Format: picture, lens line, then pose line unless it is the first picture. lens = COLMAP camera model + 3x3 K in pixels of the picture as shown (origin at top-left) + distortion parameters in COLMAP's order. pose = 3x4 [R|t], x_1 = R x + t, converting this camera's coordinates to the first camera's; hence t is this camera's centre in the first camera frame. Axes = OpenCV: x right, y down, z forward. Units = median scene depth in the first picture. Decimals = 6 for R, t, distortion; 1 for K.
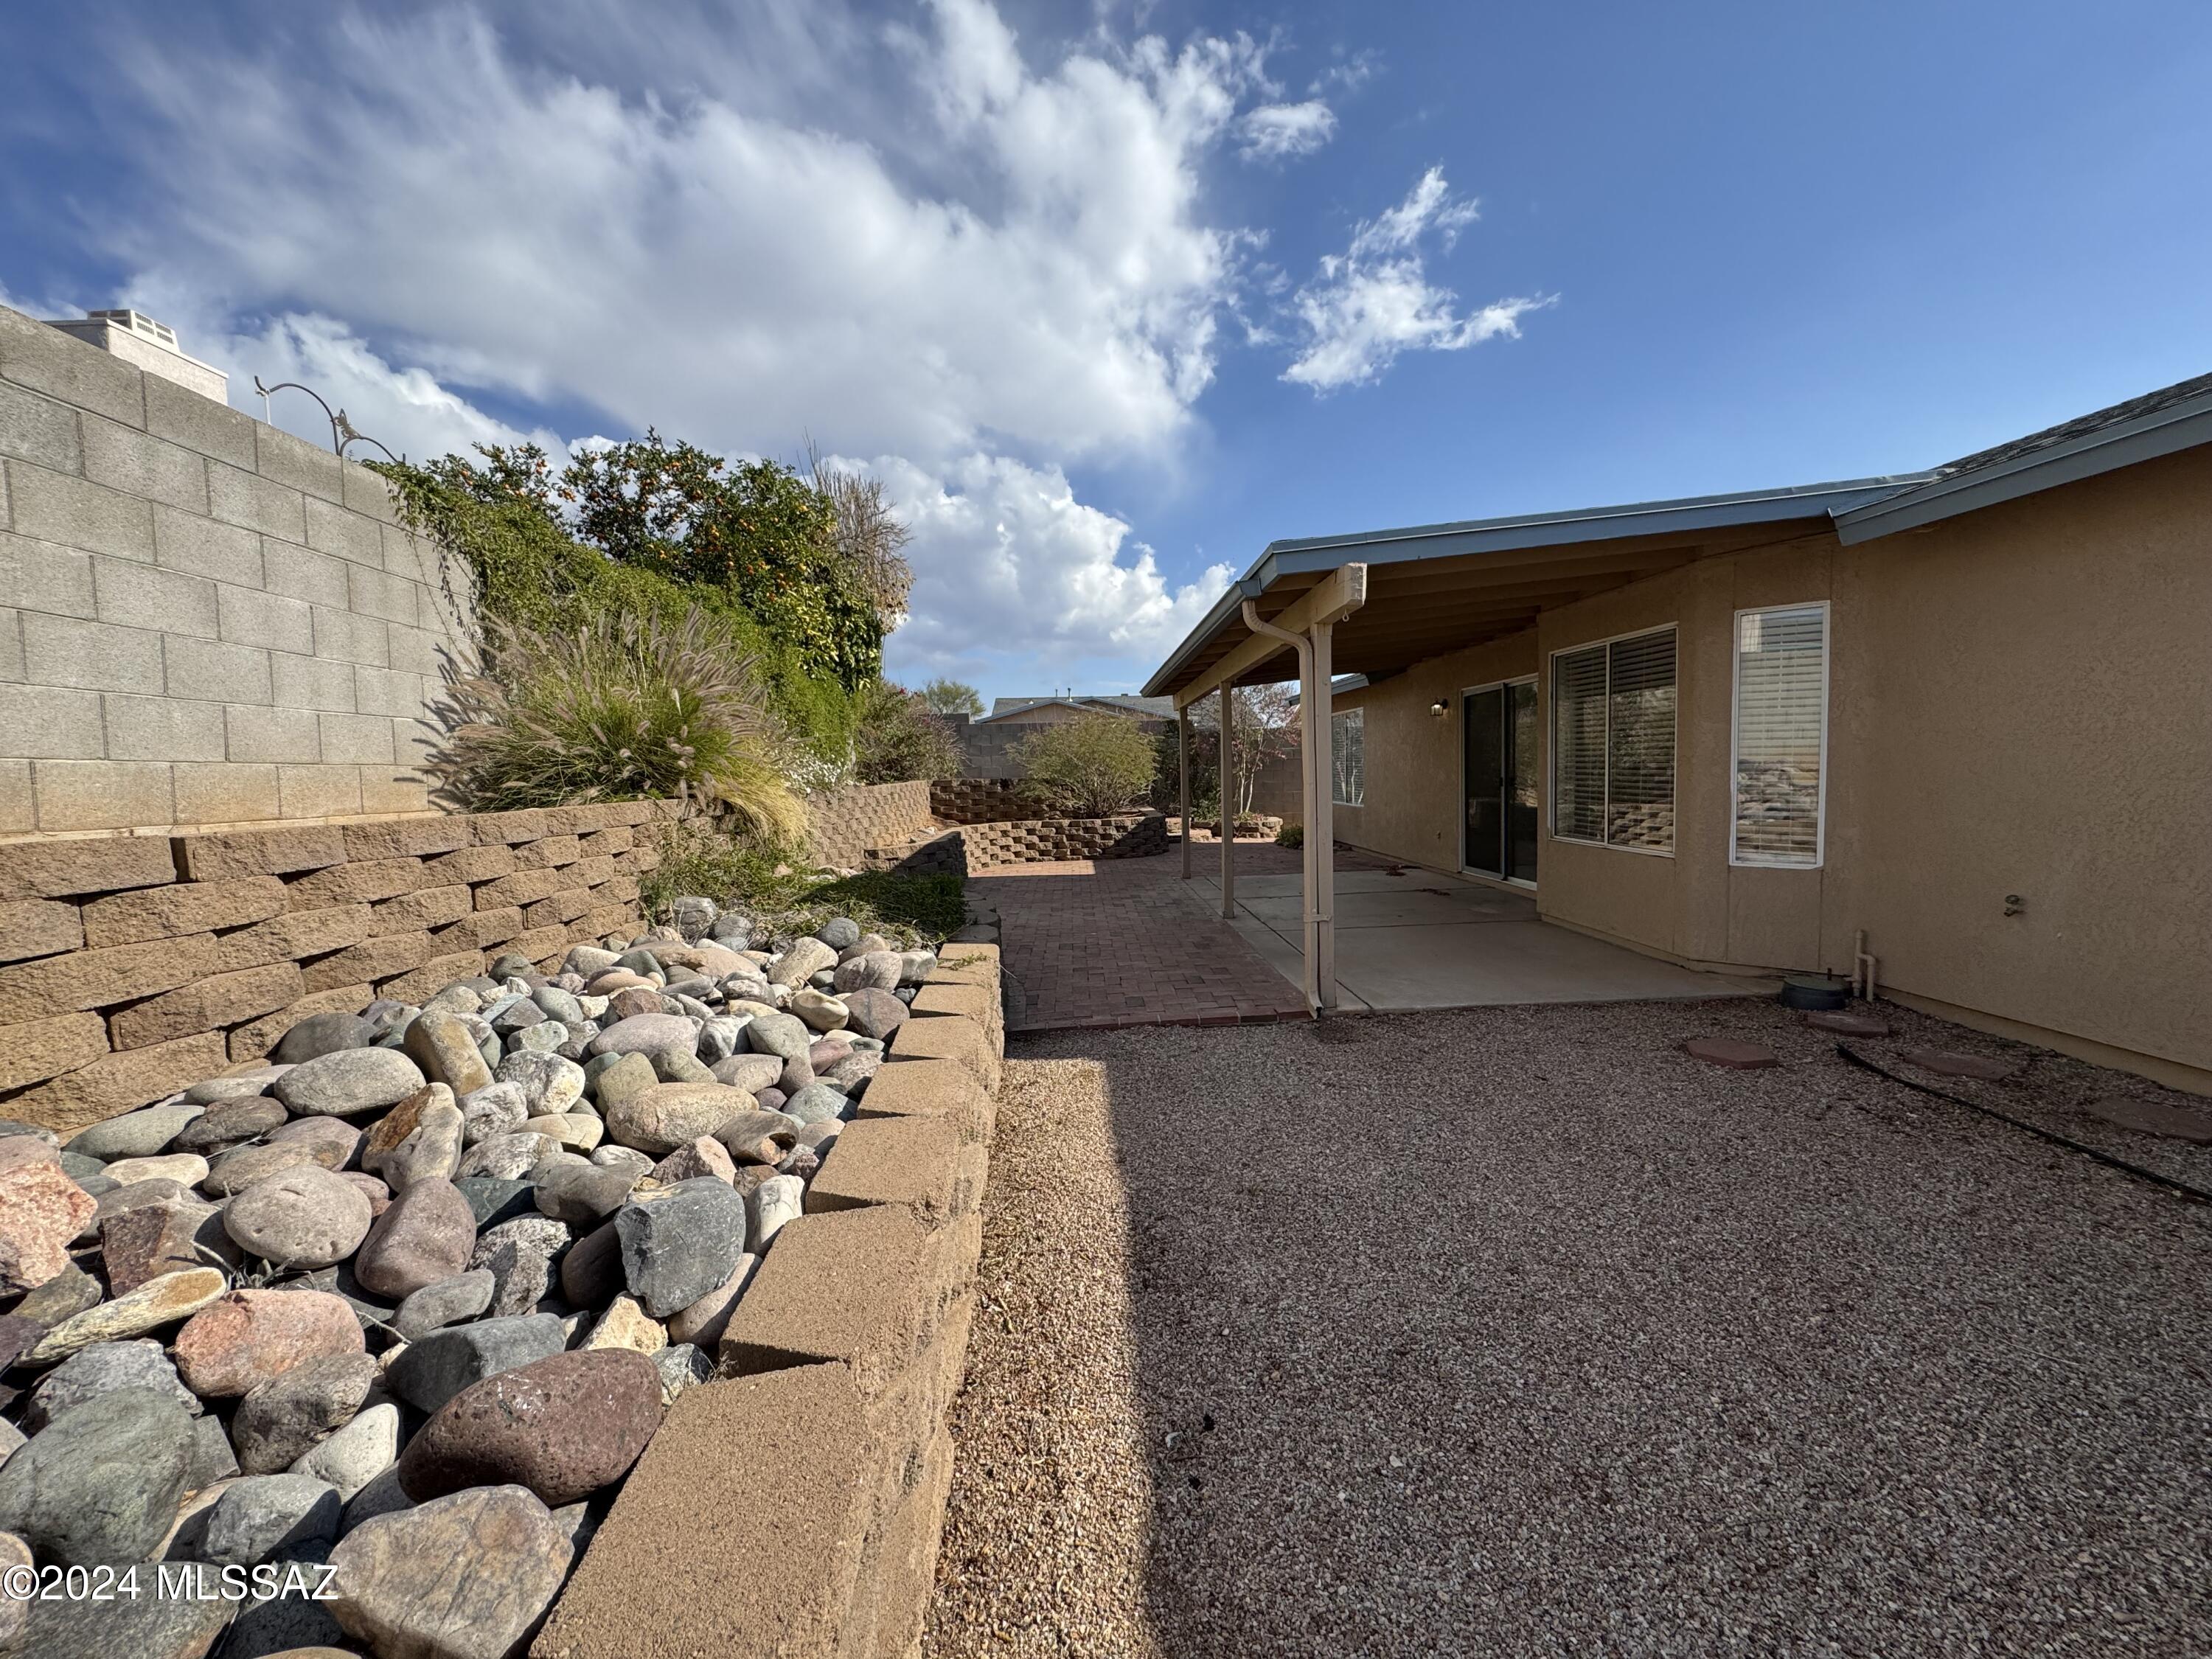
lens RADIAL K [[883.2, 0, 1102.6], [0, 883.2, 830.9], [0, 0, 1]] dist [-0.002181, 0.000251]
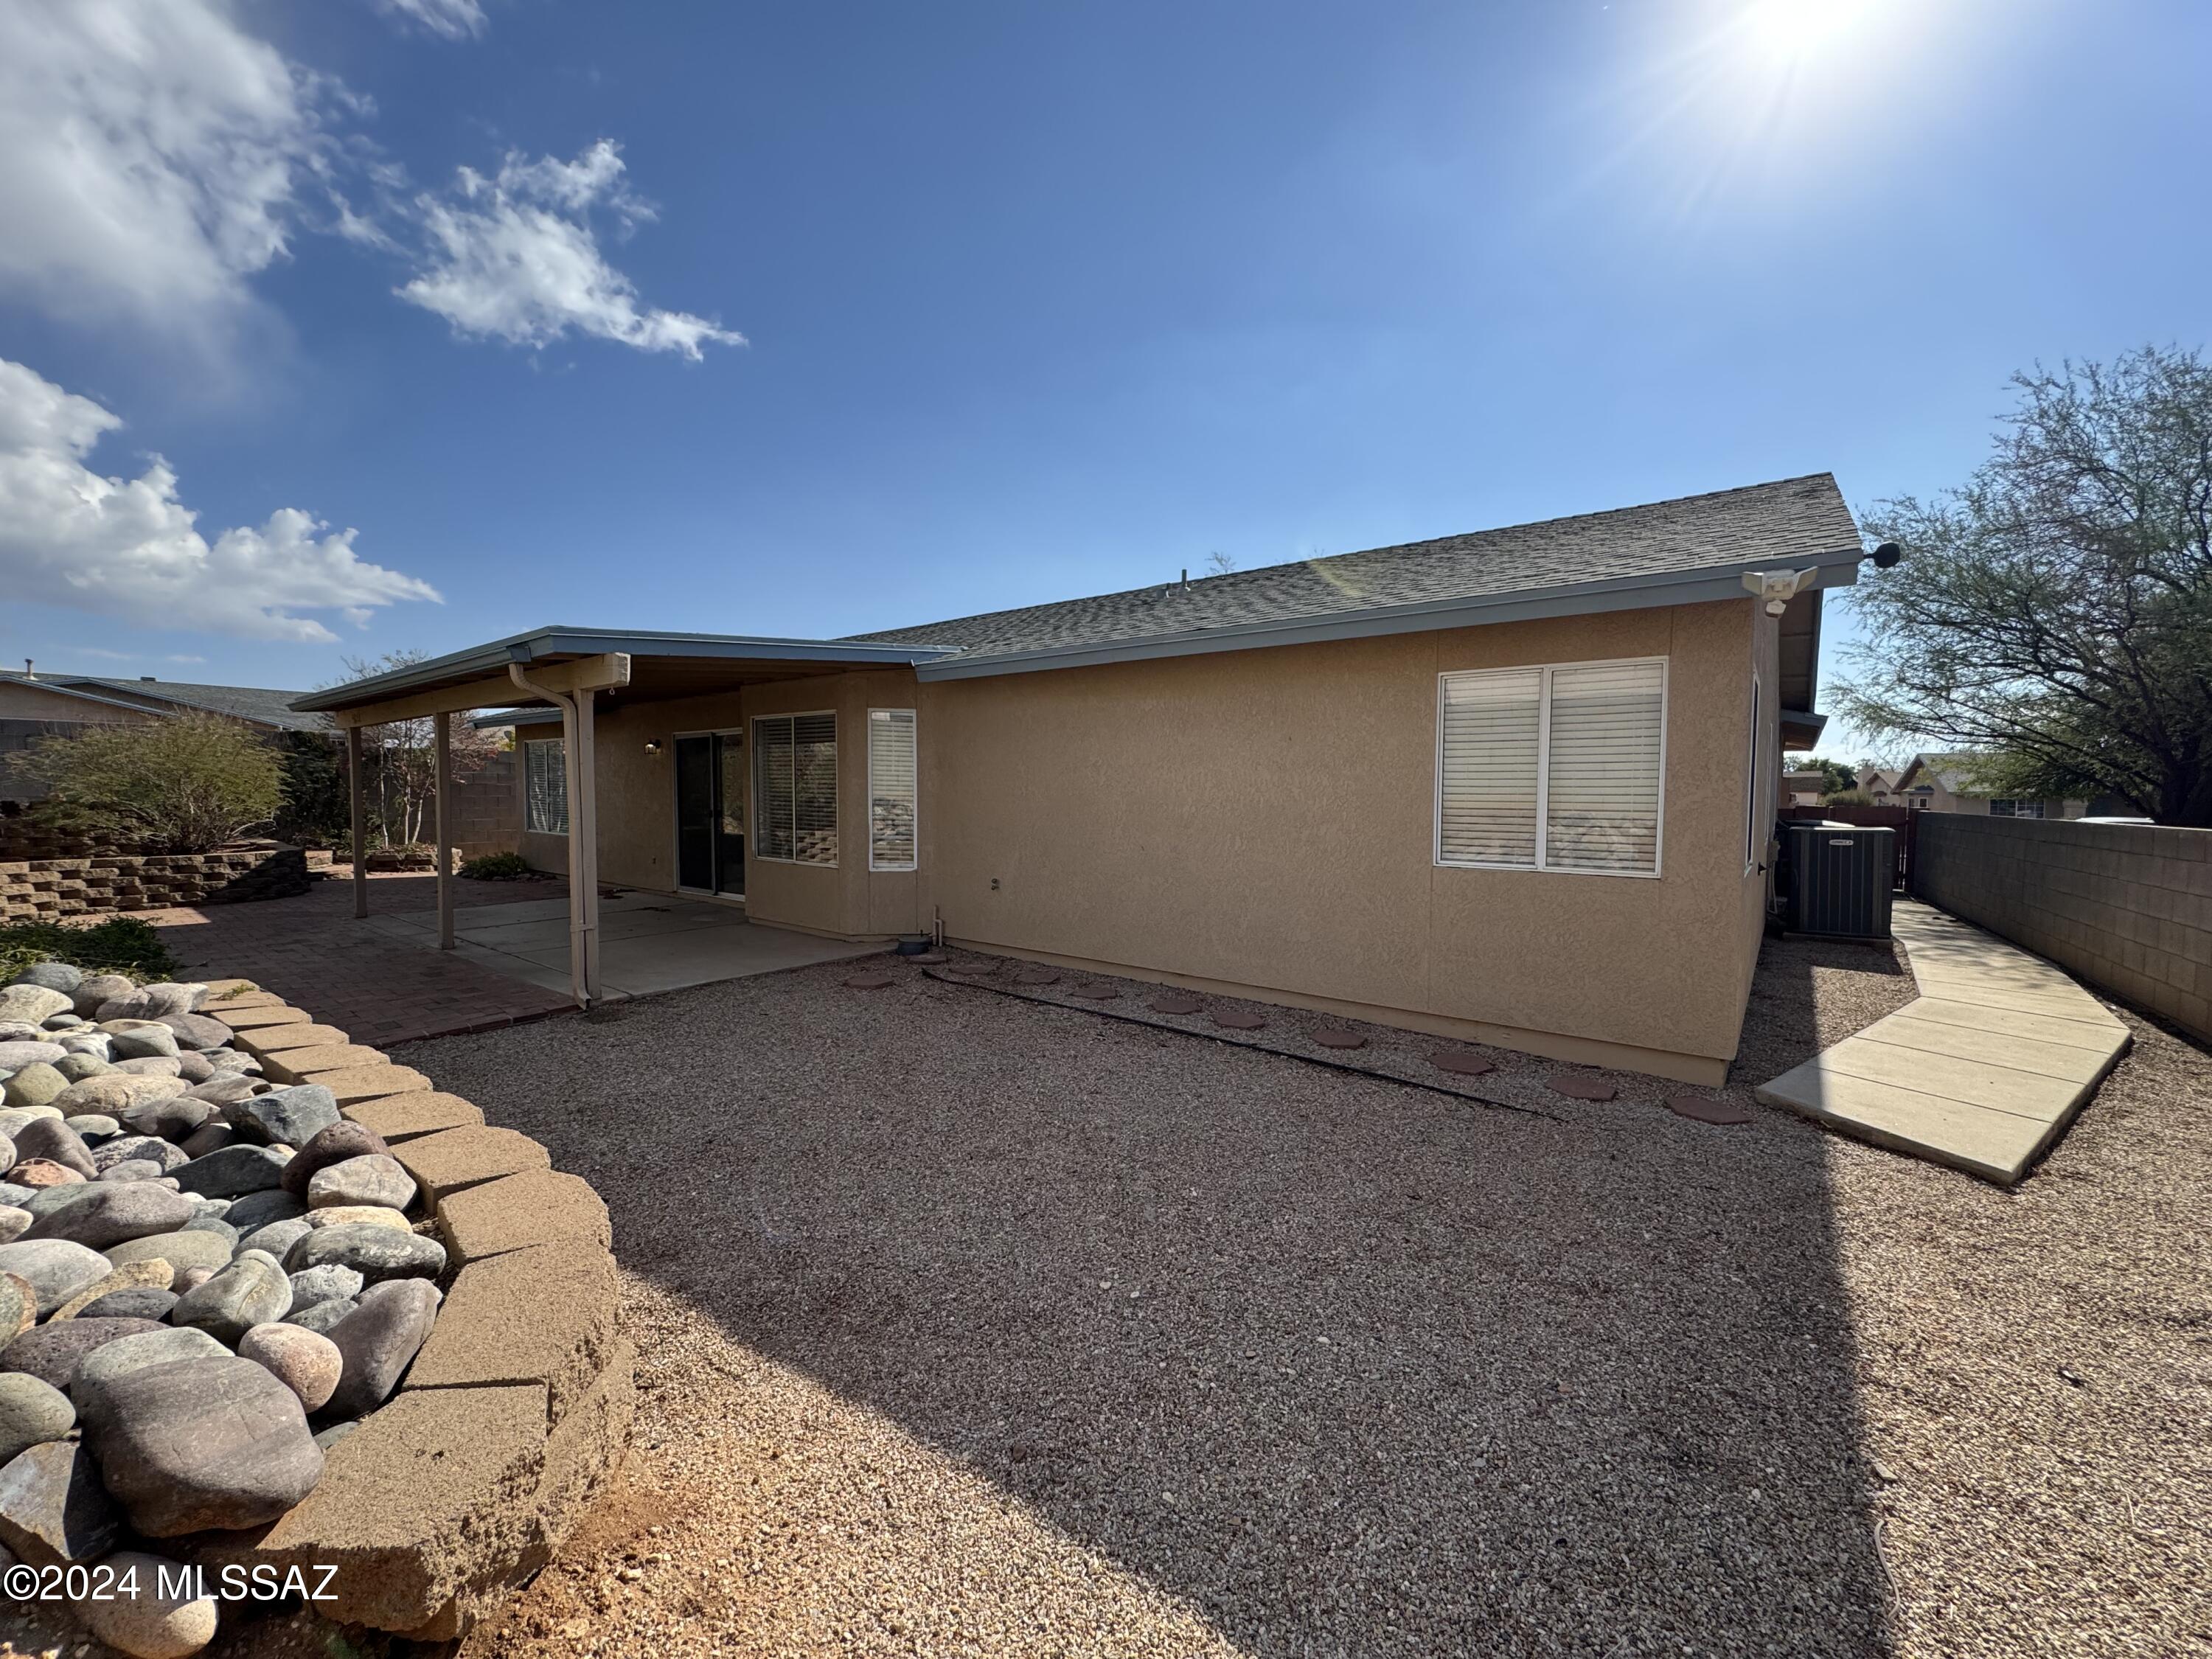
lens RADIAL K [[883.2, 0, 1102.6], [0, 883.2, 830.9], [0, 0, 1]] dist [-0.002181, 0.000251]
pose [[0.648366, -0.007676, 0.761290, -0.158551], [0.030174, 0.999423, -0.015621, 0.004100], [-0.760731, 0.033100, 0.648223, -0.248519]]
